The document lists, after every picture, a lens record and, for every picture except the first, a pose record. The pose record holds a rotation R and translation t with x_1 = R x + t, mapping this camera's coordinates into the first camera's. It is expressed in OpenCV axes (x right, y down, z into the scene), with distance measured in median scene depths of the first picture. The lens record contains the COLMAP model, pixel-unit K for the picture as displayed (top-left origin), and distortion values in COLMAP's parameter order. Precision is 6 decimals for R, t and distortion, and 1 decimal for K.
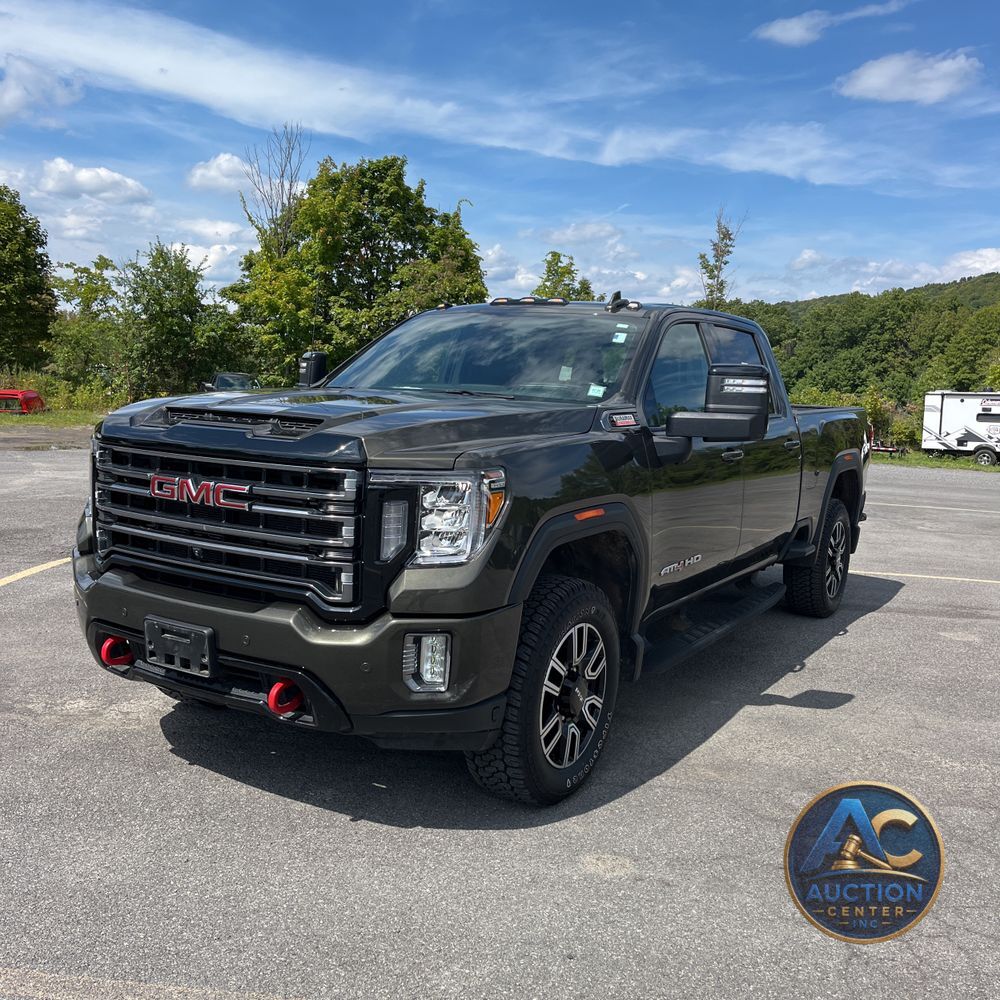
lens RADIAL K [[1045.0, 0, 499.5], [0, 1045.0, 557.3], [0, 0, 1]] dist [0.085916, -0.010461]
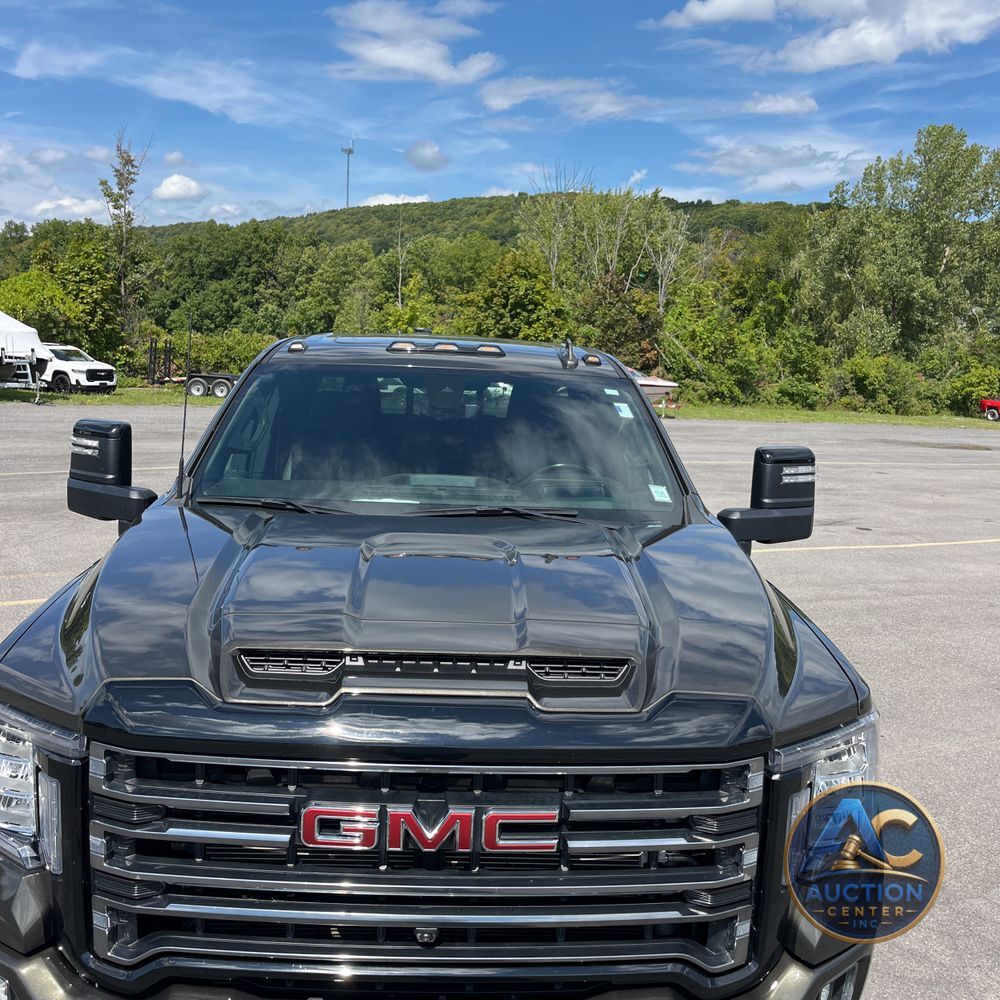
lens RADIAL K [[1056.5, 0, 500.0], [0, 1056.5, 500.0], [0, 0, 1]] dist [0.003908, -0.002063]
pose [[0.807540, -0.104347, 0.580509, -0.095593], [0.088913, 0.994515, 0.055078, -0.044106], [-0.583072, 0.007137, 0.812389, 0.094704]]
